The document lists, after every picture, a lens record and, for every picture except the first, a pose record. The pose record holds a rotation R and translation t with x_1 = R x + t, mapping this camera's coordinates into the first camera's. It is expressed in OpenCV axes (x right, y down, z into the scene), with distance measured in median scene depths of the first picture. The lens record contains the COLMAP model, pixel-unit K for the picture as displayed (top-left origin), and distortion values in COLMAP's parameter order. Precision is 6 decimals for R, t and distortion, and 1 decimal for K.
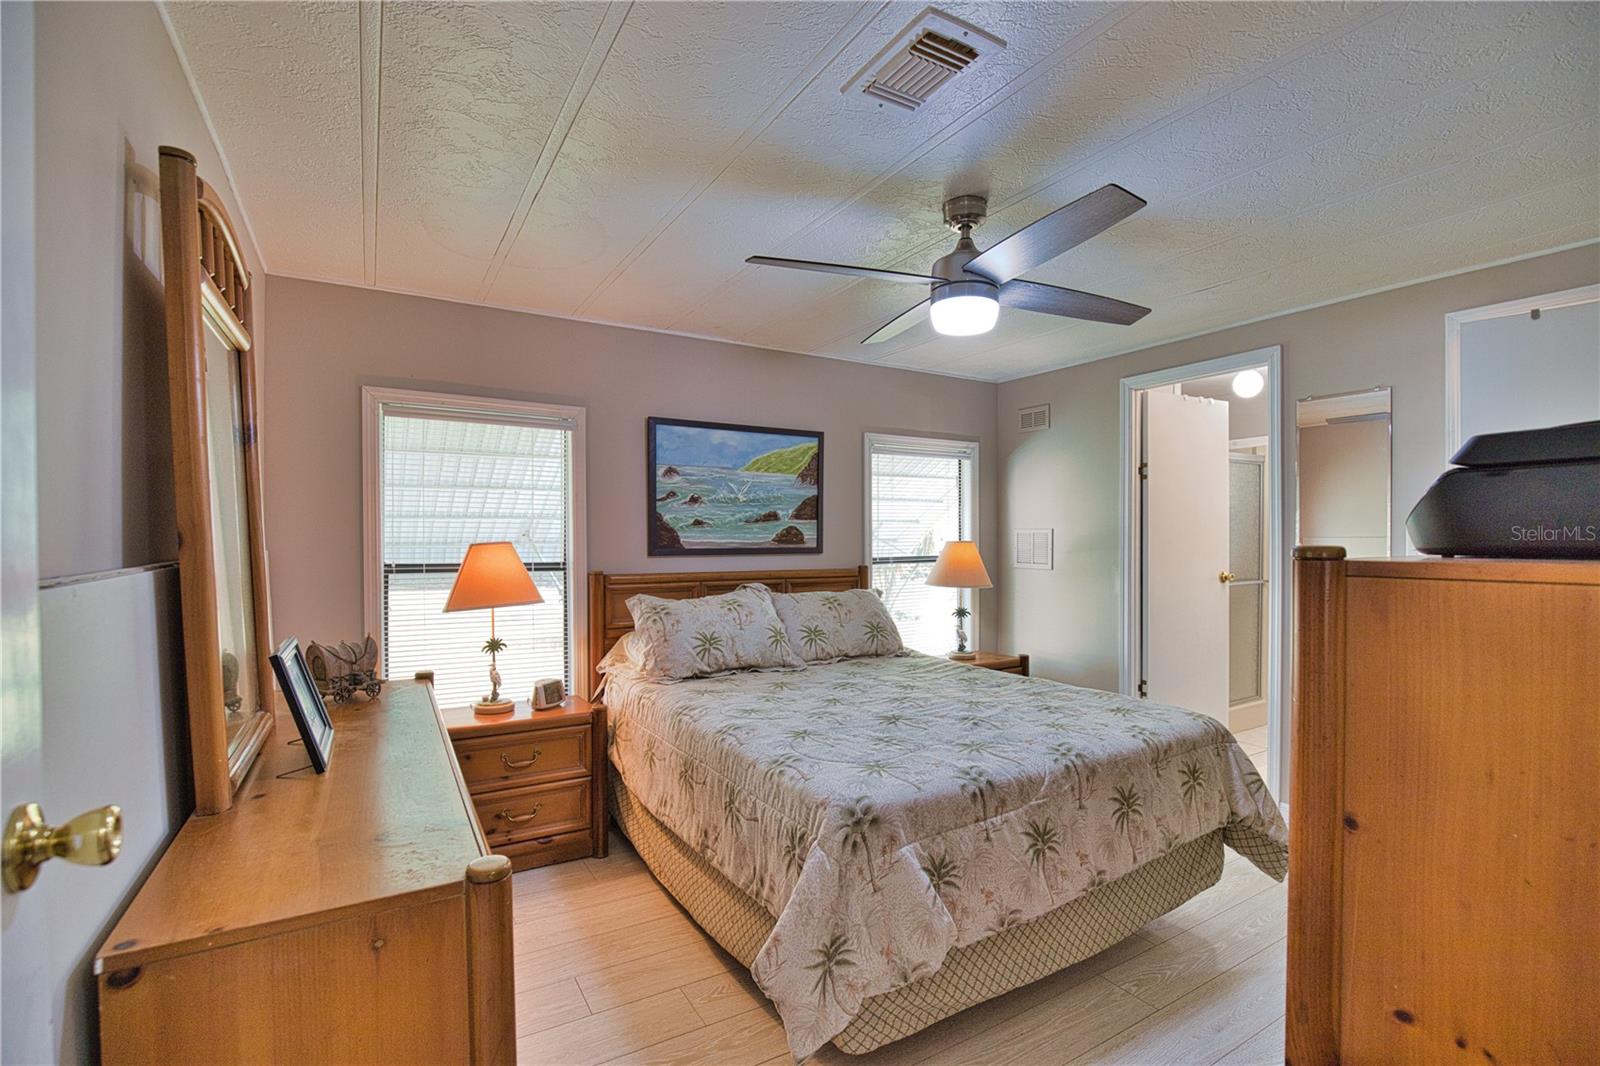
lens RADIAL K [[727.3, 0, 803.9], [0, 727.3, 538.2], [0, 0, 1]] dist [-0.034528, 0.005068]
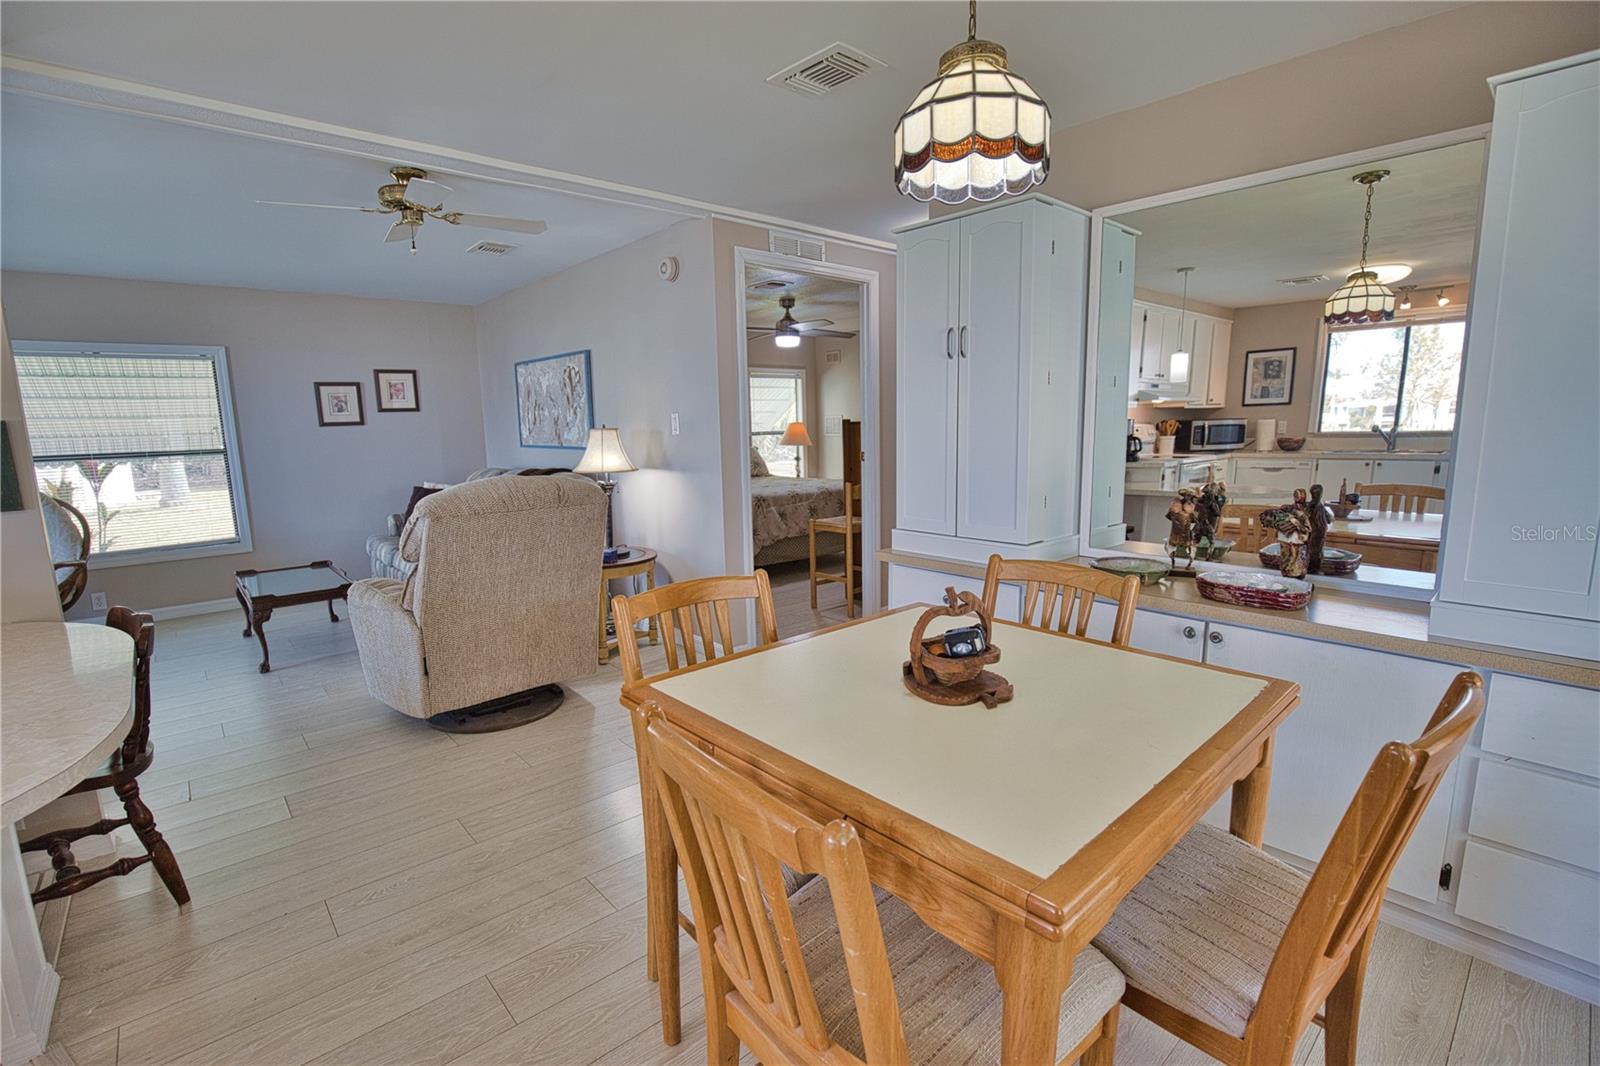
lens RADIAL K [[727.3, 0, 807.1], [0, 727.3, 543.1], [0, 0, 1]] dist [-0.034528, 0.005068]
pose [[0.980987, -0.053166, 0.186648, -0.141269], [0.021996, 0.986006, 0.165254, 0.002317], [-0.192822, -0.158006, 0.968428, -0.966428]]
